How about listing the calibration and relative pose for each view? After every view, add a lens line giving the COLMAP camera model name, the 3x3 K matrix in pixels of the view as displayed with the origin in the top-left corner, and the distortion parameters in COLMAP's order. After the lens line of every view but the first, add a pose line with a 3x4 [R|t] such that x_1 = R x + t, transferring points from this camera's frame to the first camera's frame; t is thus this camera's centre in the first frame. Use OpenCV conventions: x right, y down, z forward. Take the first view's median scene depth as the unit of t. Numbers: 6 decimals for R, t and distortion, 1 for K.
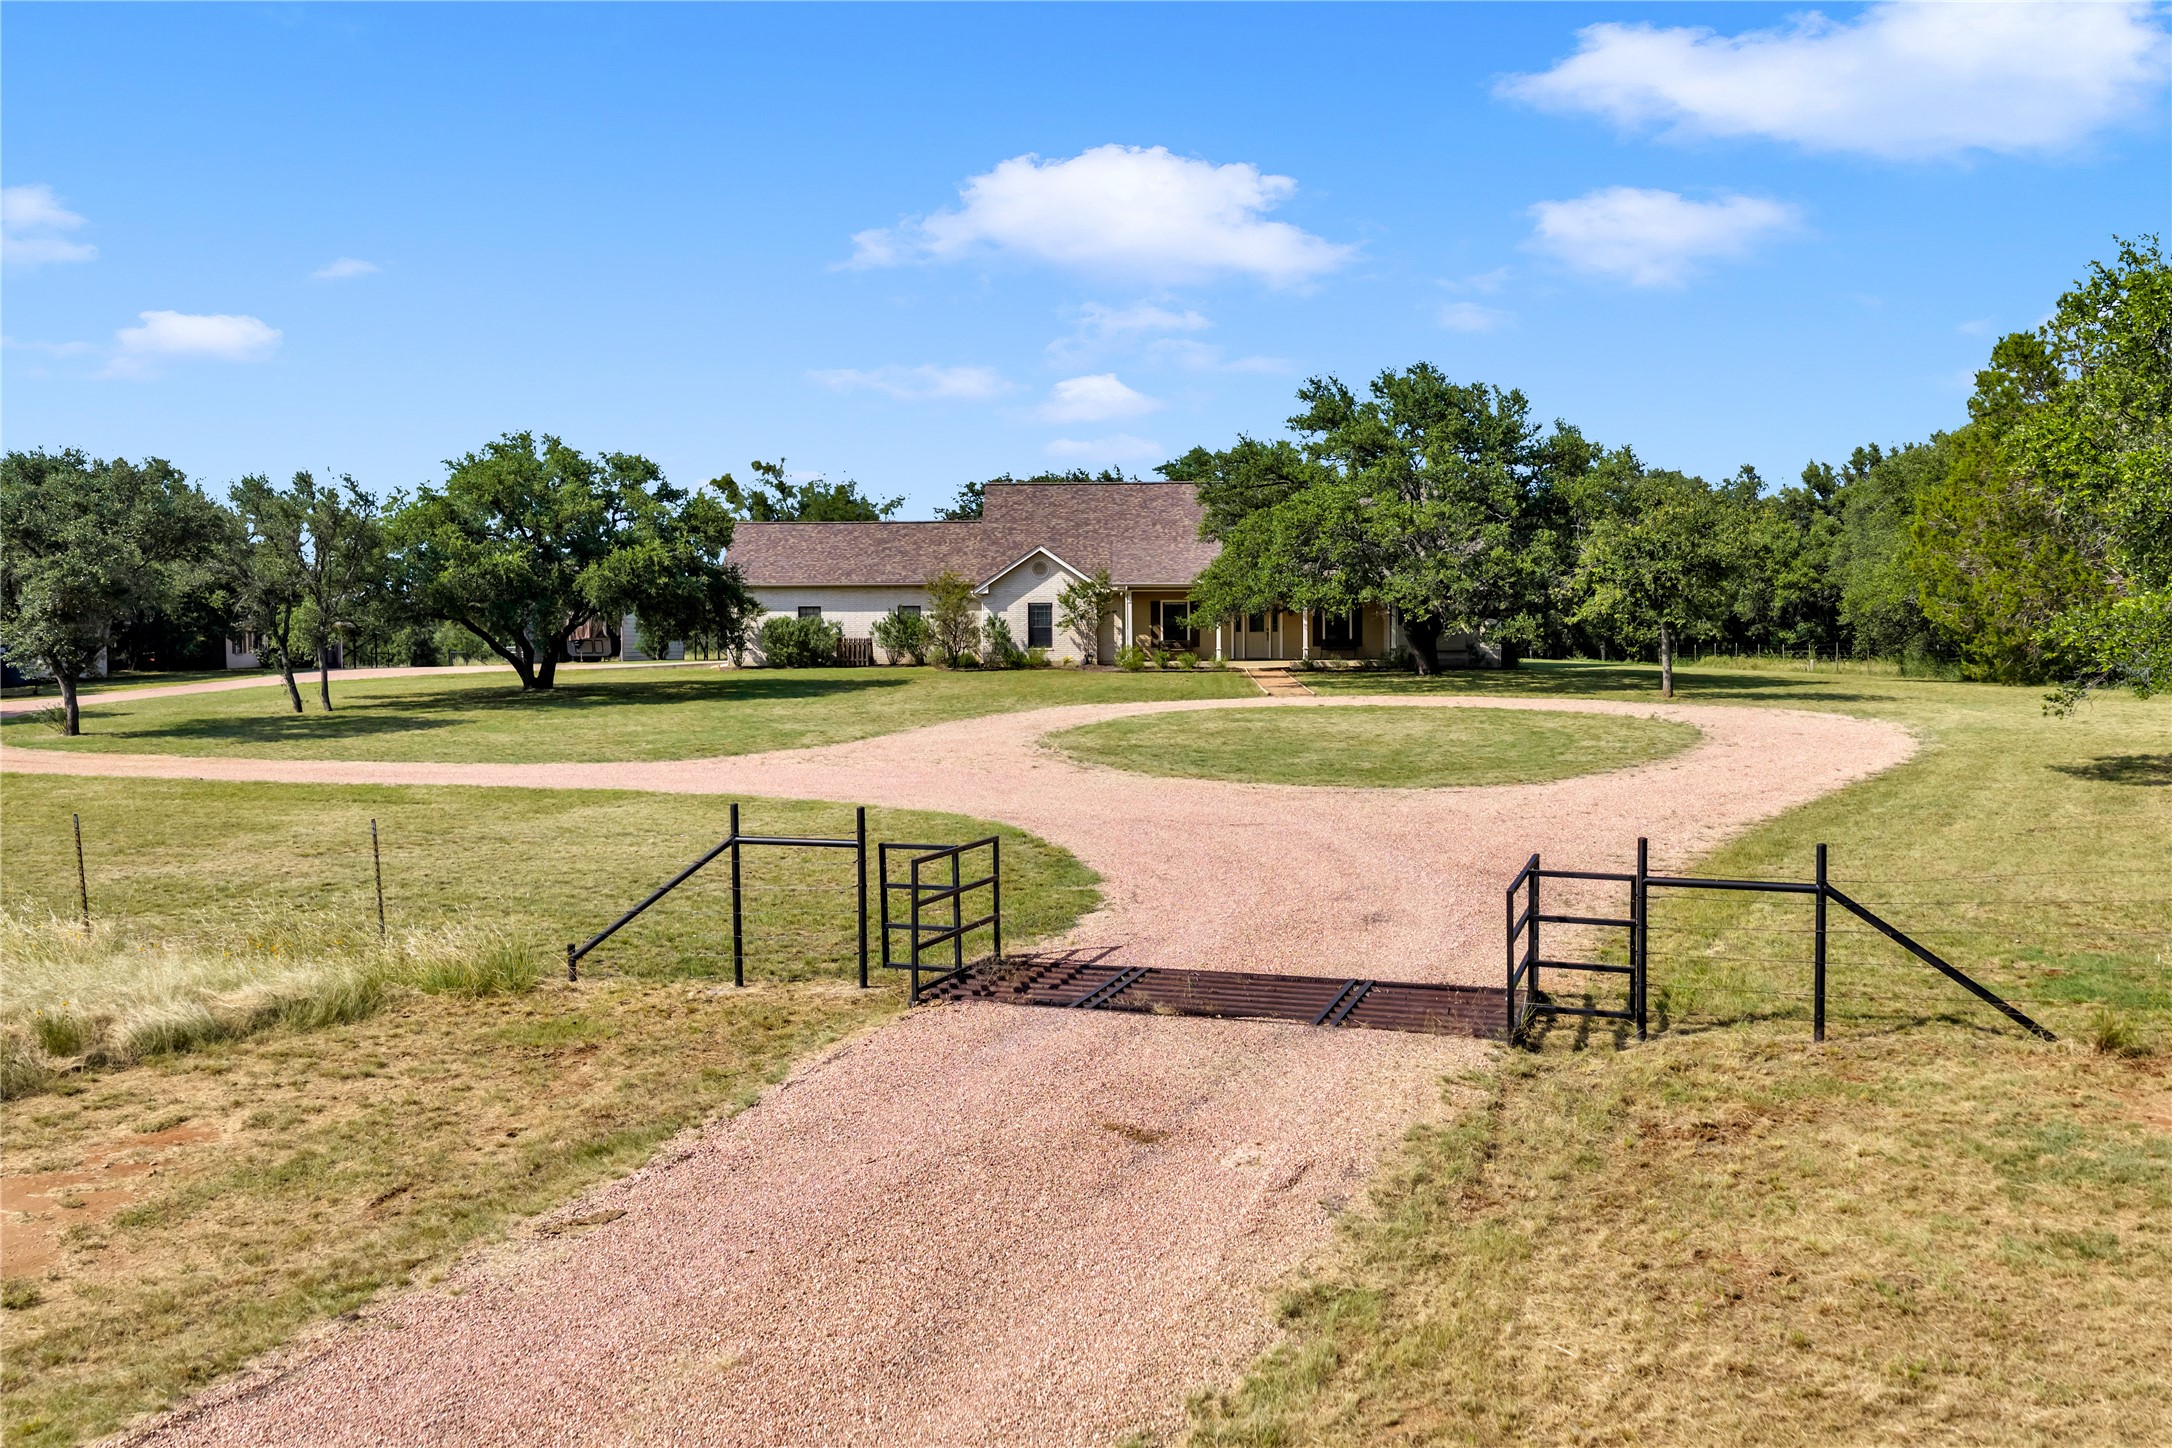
lens RADIAL K [[1786.7, 0, 1088.9], [0, 1786.7, 723.6], [0, 0, 1]] dist [0.016314, 0.004645]
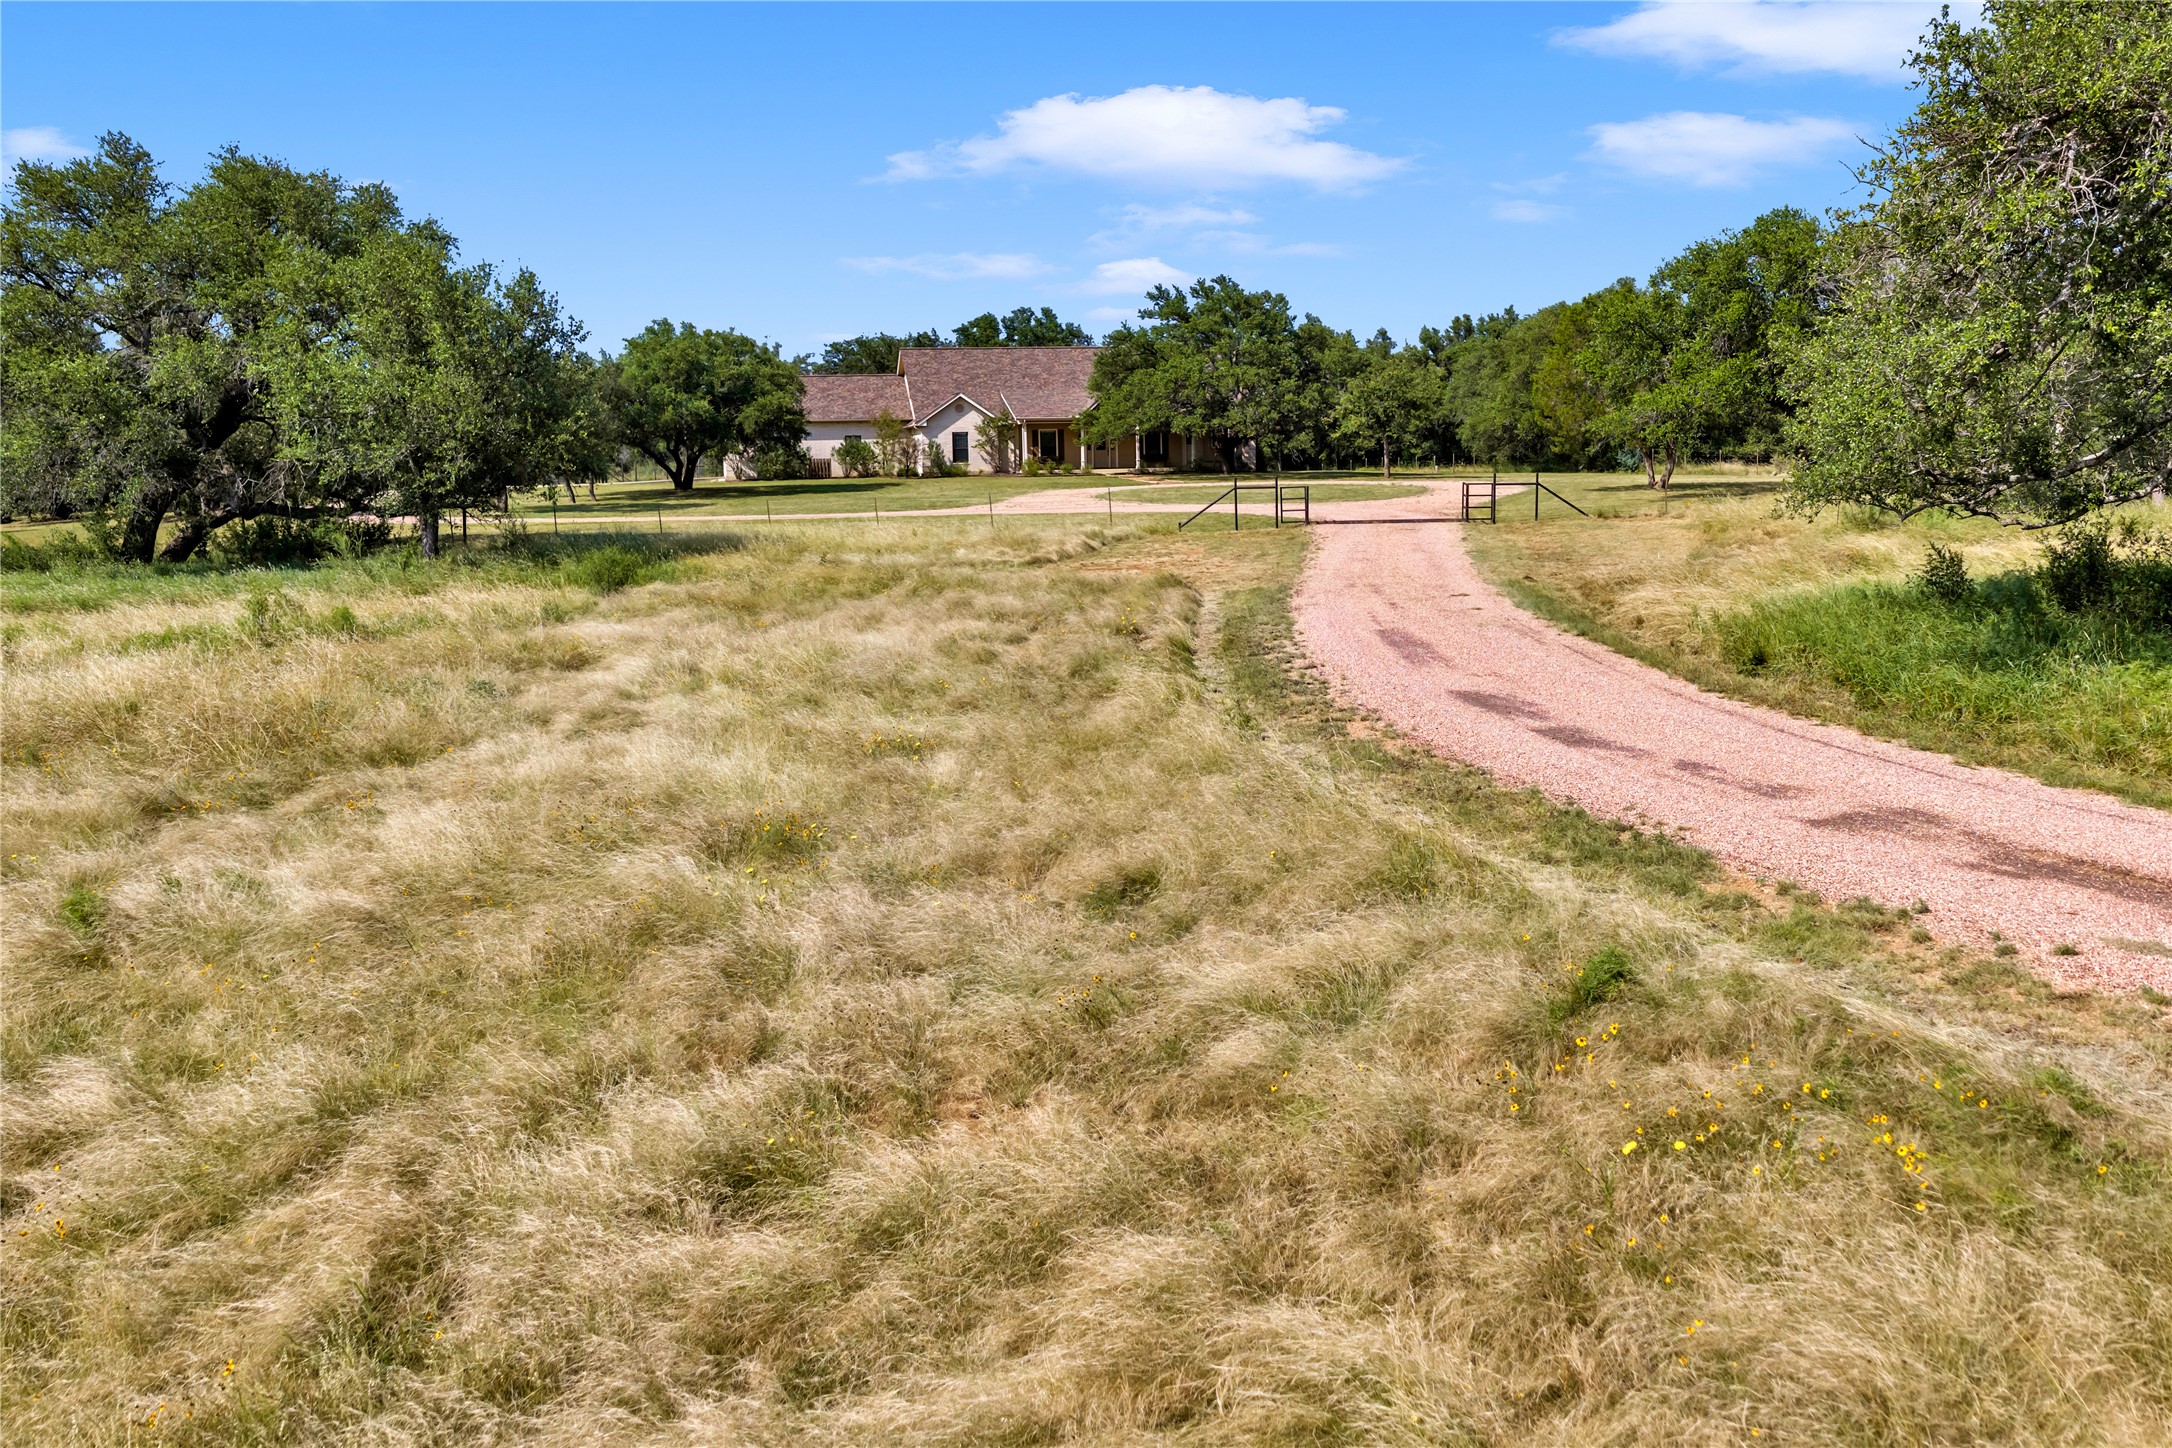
lens RADIAL K [[1786.7, 0, 1084.2], [0, 1786.7, 724.7], [0, 0, 1]] dist [0.016314, 0.004645]
pose [[0.974776, -0.046830, 0.218215, -0.263265], [0.027203, 0.995378, 0.092097, 0.040572], [-0.221520, -0.083838, 0.971545, -0.485828]]
